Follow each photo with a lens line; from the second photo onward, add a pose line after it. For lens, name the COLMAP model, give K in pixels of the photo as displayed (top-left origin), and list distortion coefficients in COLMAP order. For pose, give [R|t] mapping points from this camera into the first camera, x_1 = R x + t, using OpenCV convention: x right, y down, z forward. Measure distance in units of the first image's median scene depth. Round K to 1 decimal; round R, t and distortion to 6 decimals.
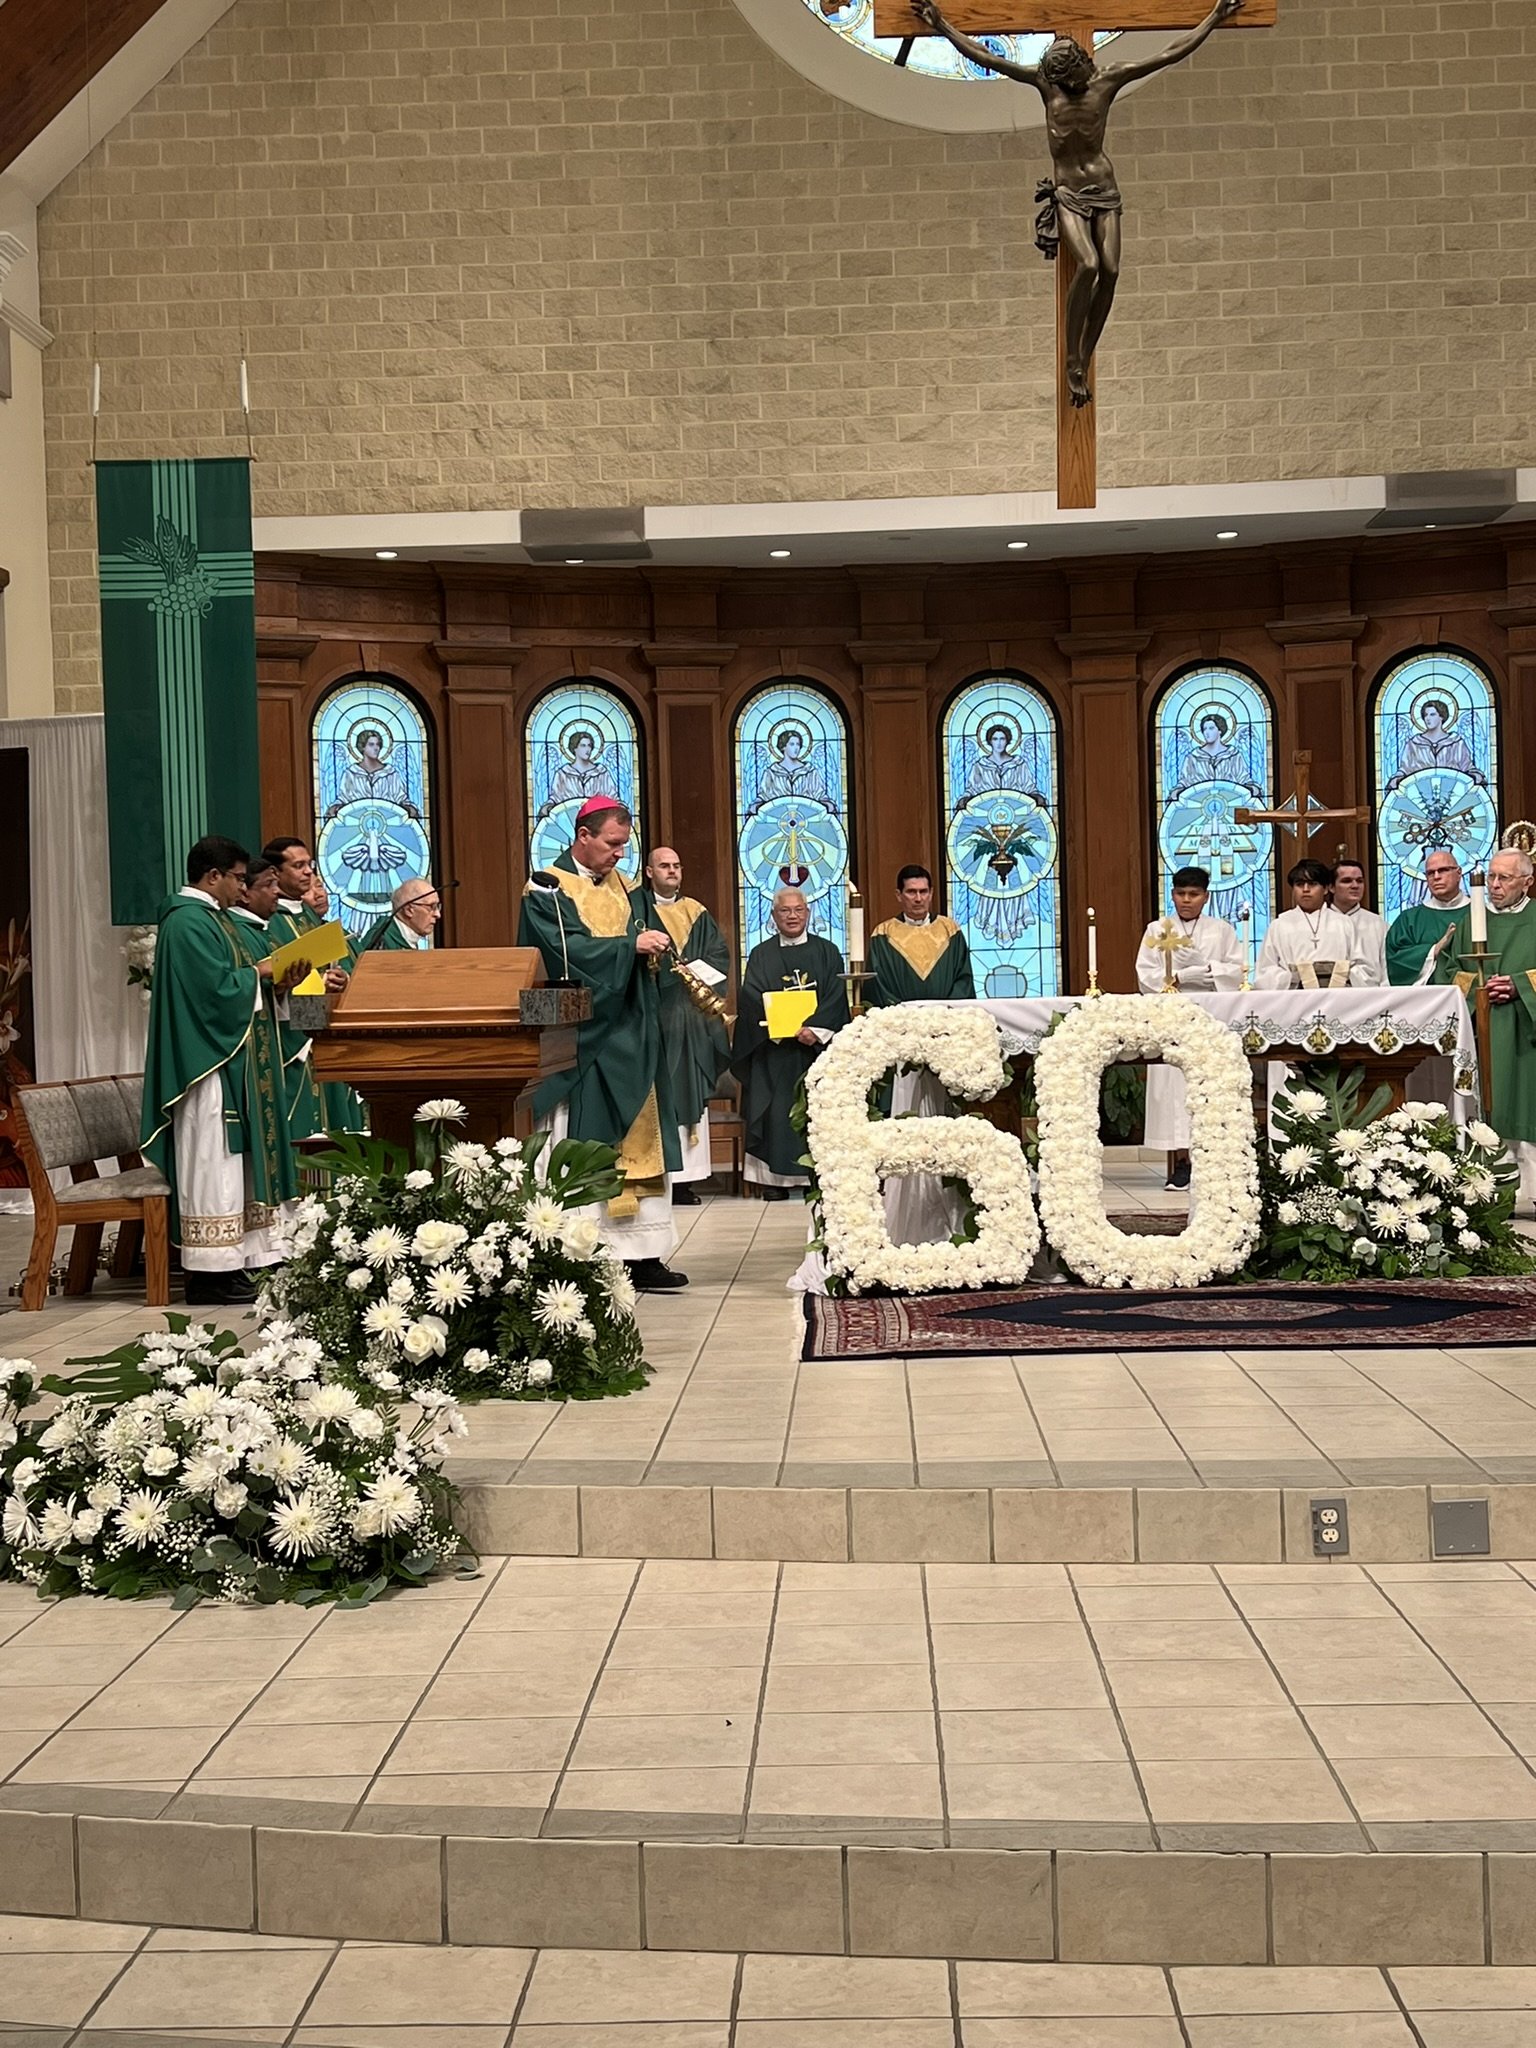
lens RADIAL K [[2660.5, 0, 729.5], [0, 2660.5, 1036.1], [0, 0, 1]] dist [0.068050, 0.000000]
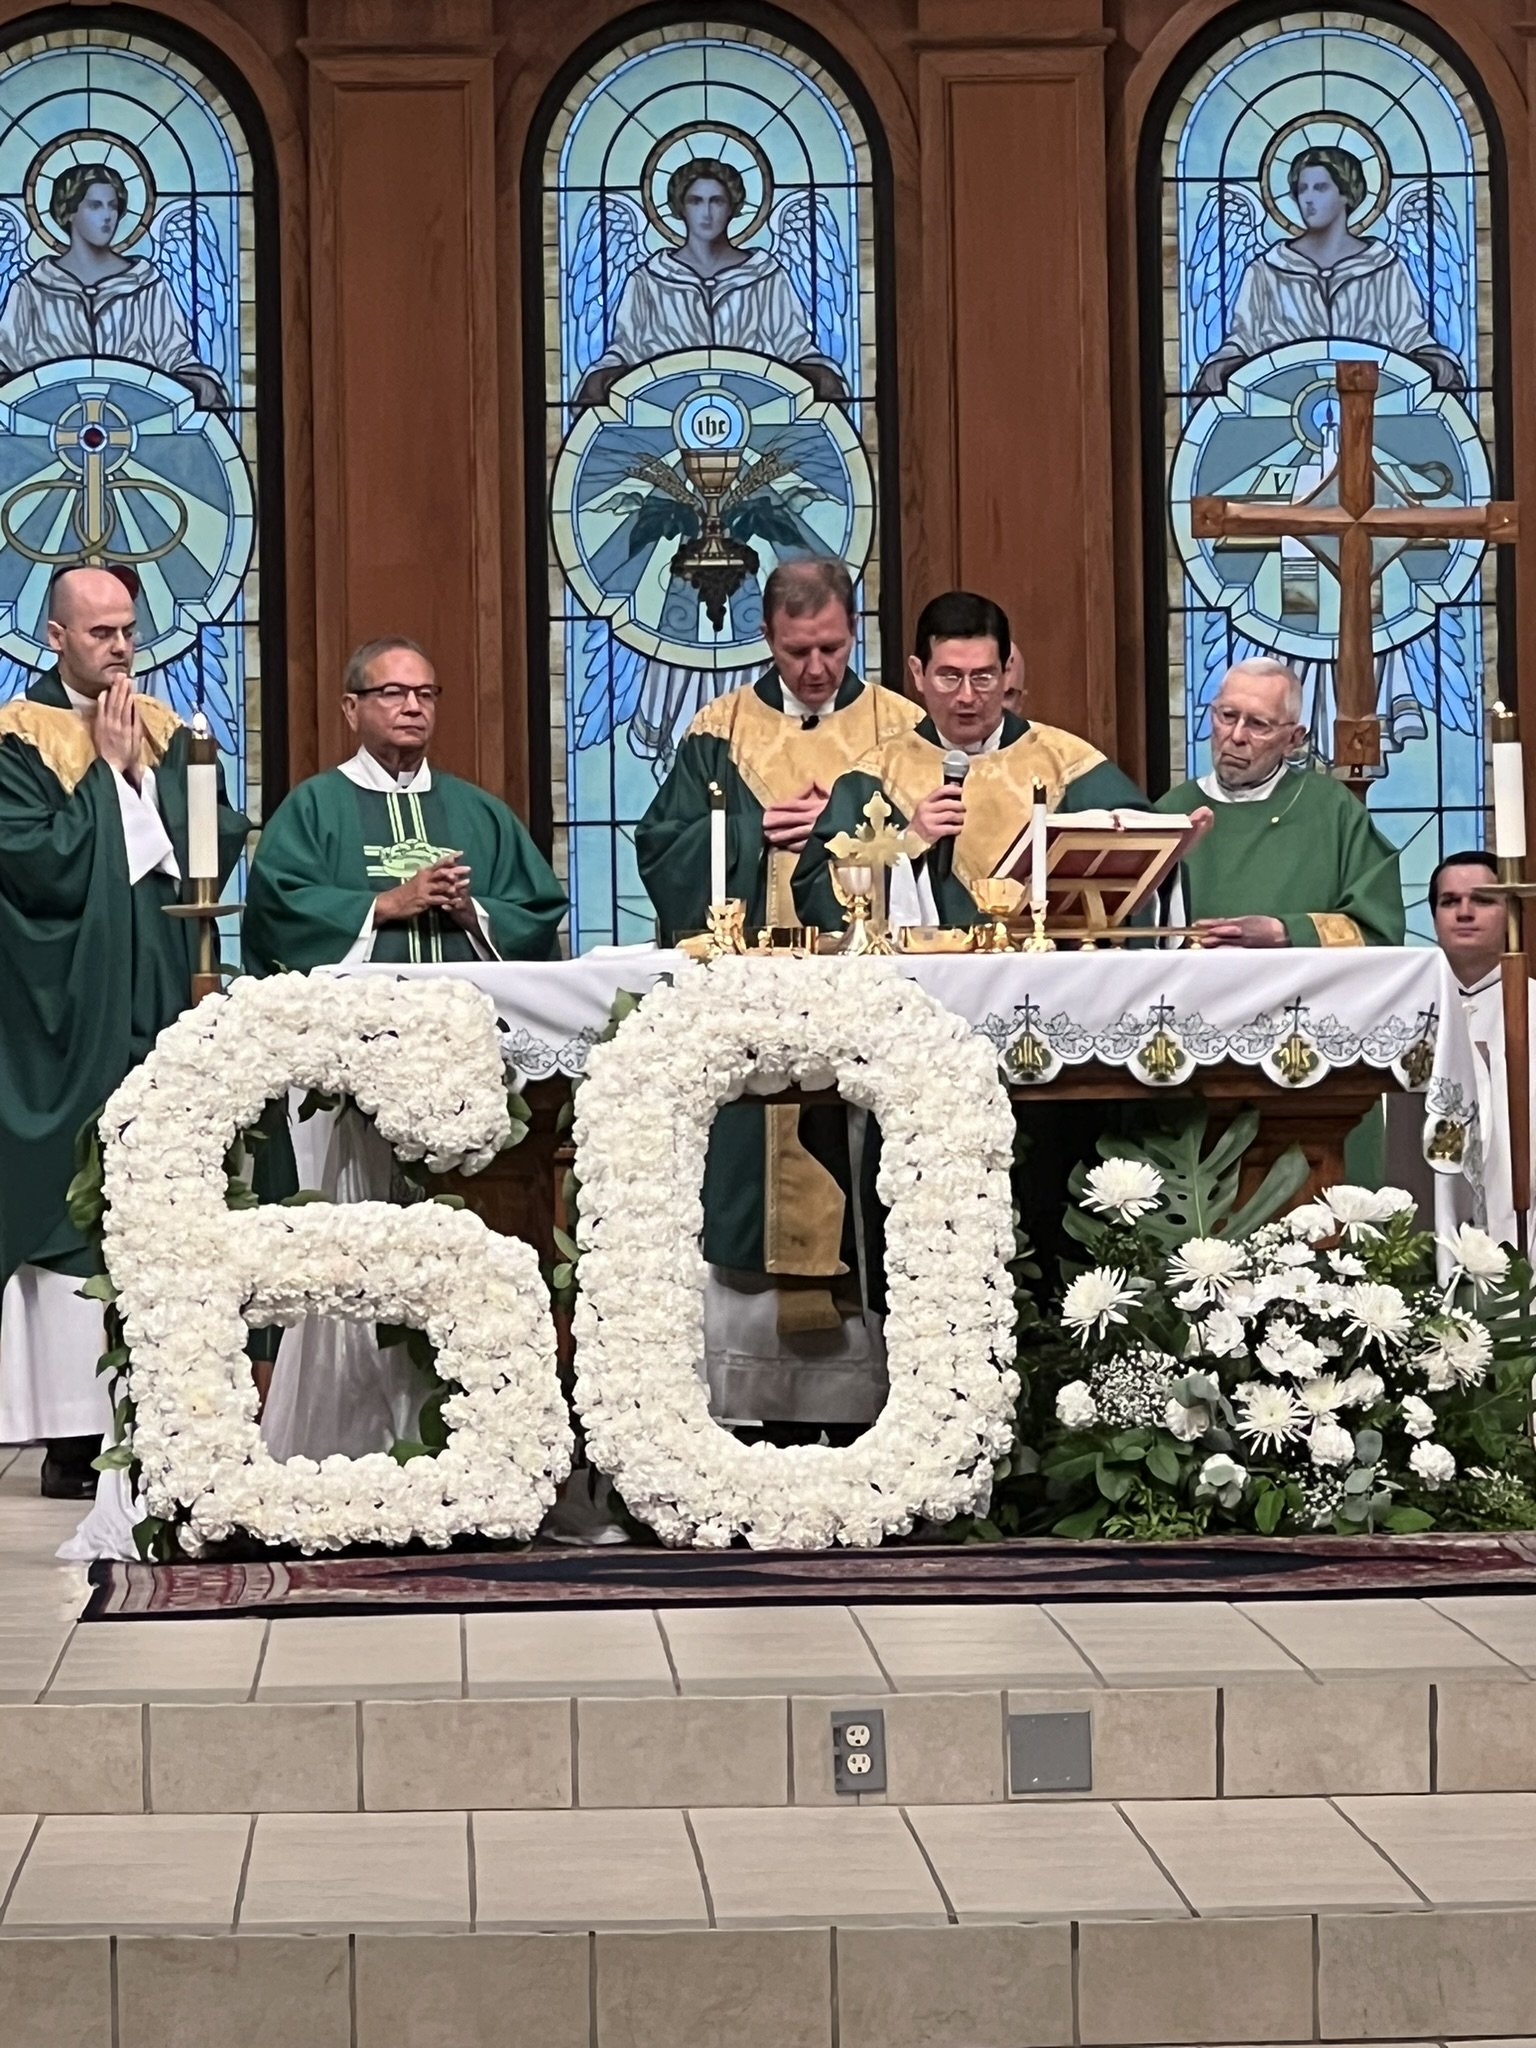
lens RADIAL K [[14694.7, 0, 768.6], [0, 14694.7, 1025.8], [0, 0, 1]] dist [-0.753218, 0.000000]
pose [[0.997581, 0.012802, 0.068318, -0.032907], [-0.012085, 0.999868, -0.010898, 0.026495], [-0.068449, 0.010046, 0.997604, -1.692059]]
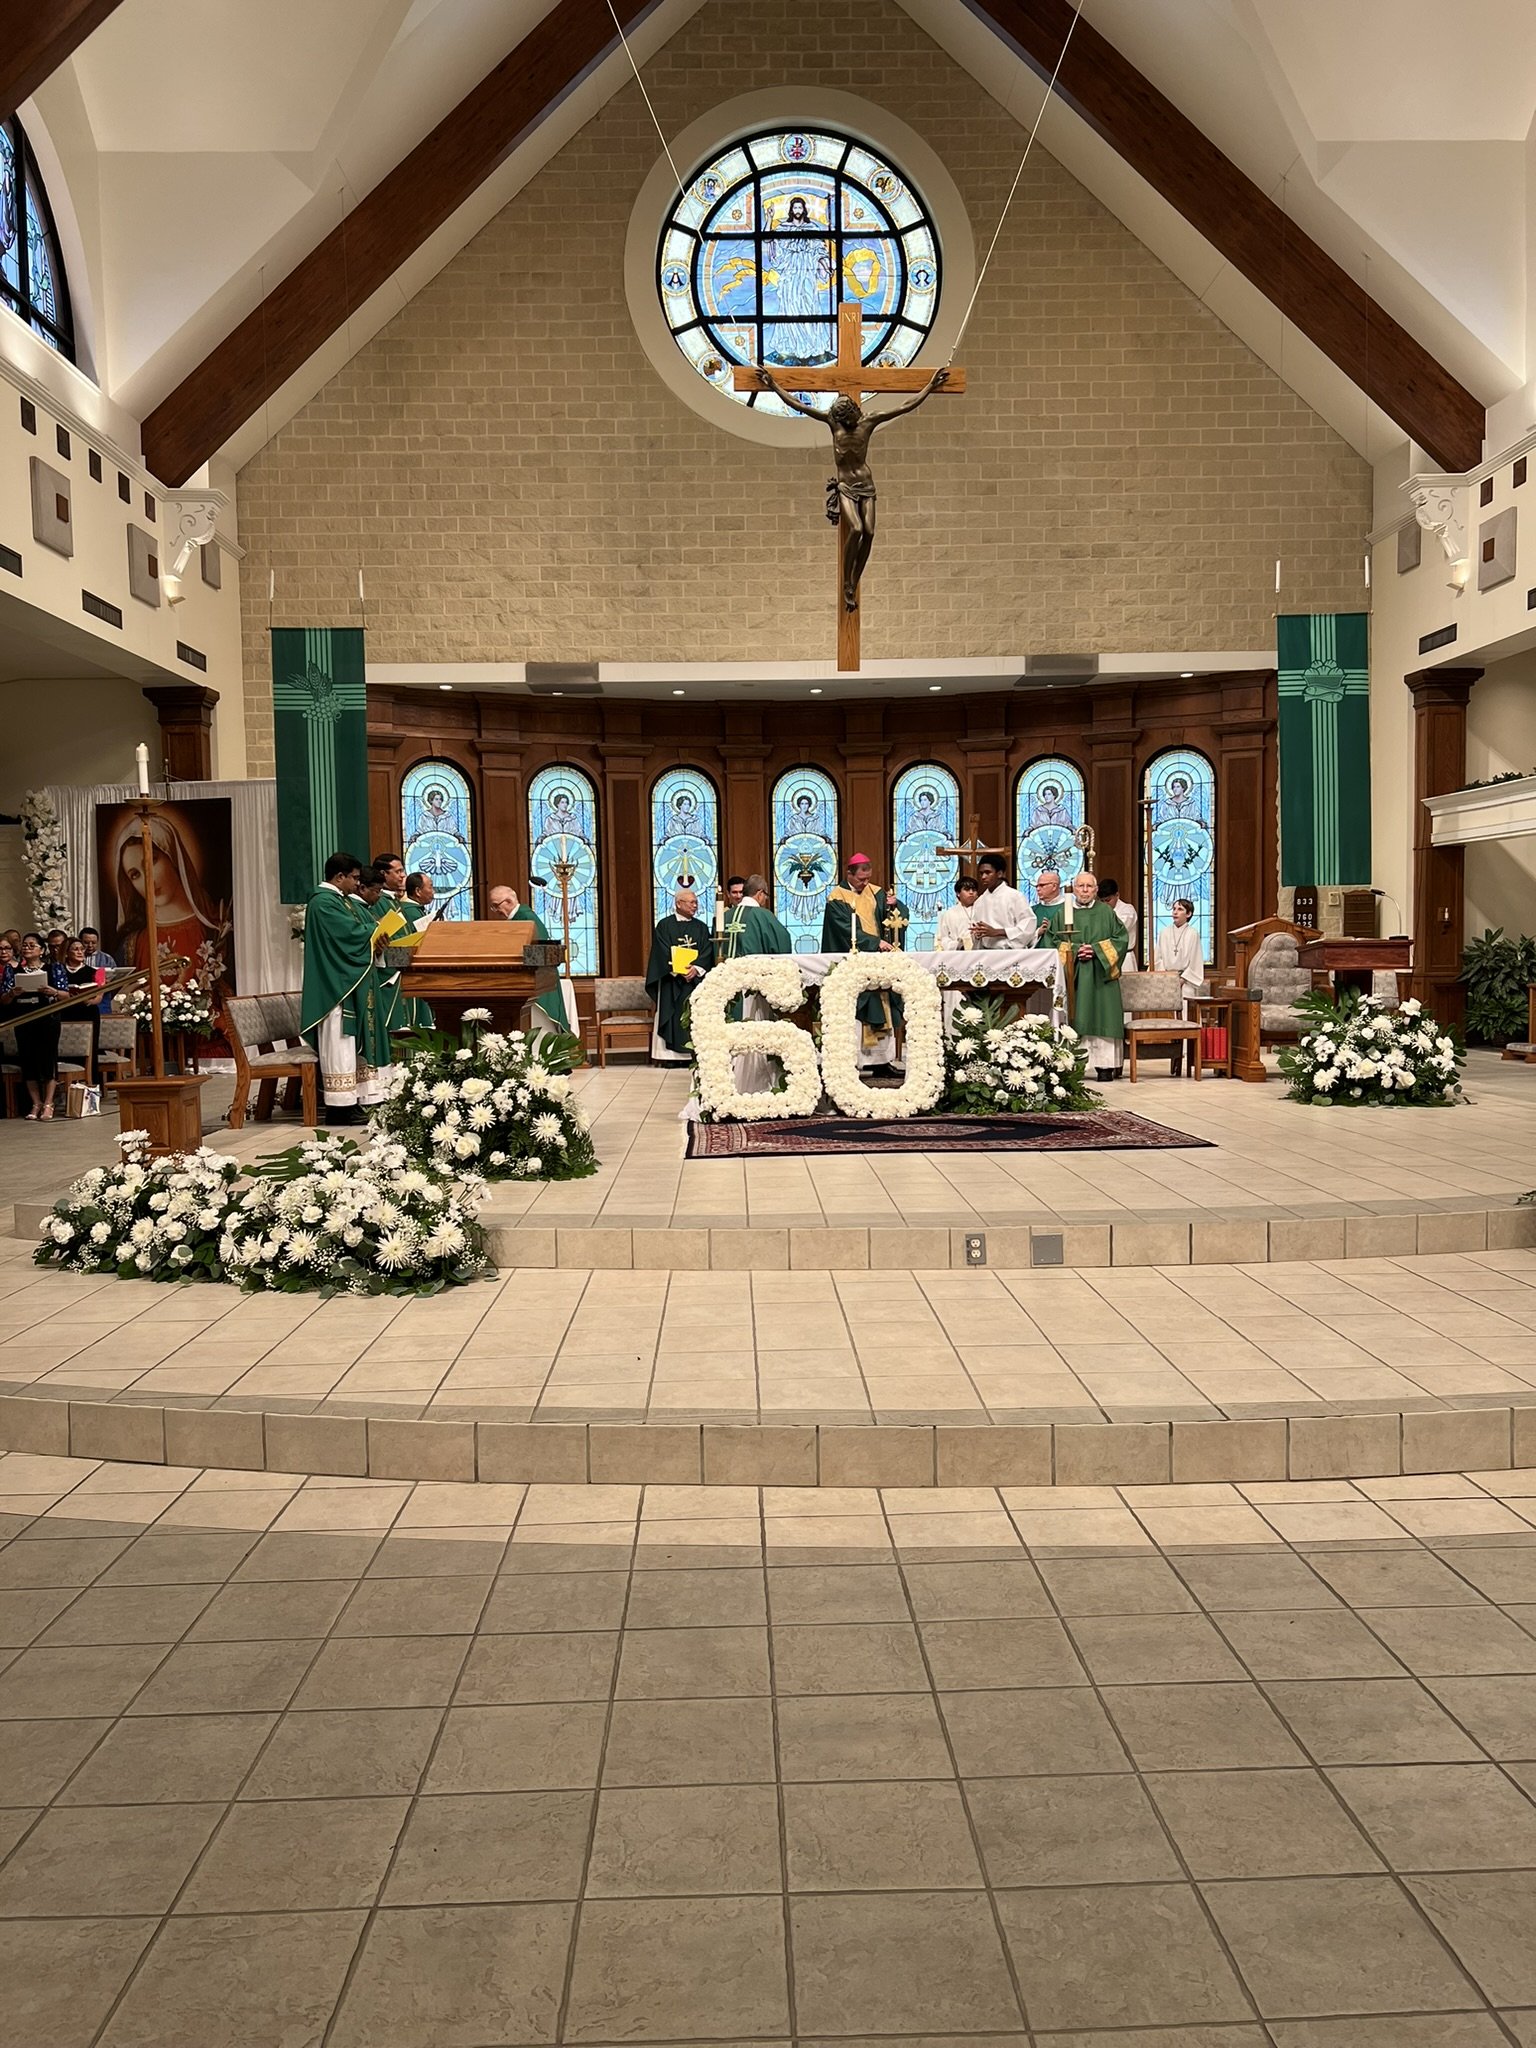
lens RADIAL K [[1540.6, 0, 764.5], [0, 1540.6, 1043.8], [0, 0, 1]] dist [0.047764, -0.059192]
pose [[0.997182, 0.006681, 0.074724, 0.002559], [-0.010047, 0.998947, 0.044766, 0.000343], [-0.074346, -0.045390, 0.996199, -0.010404]]
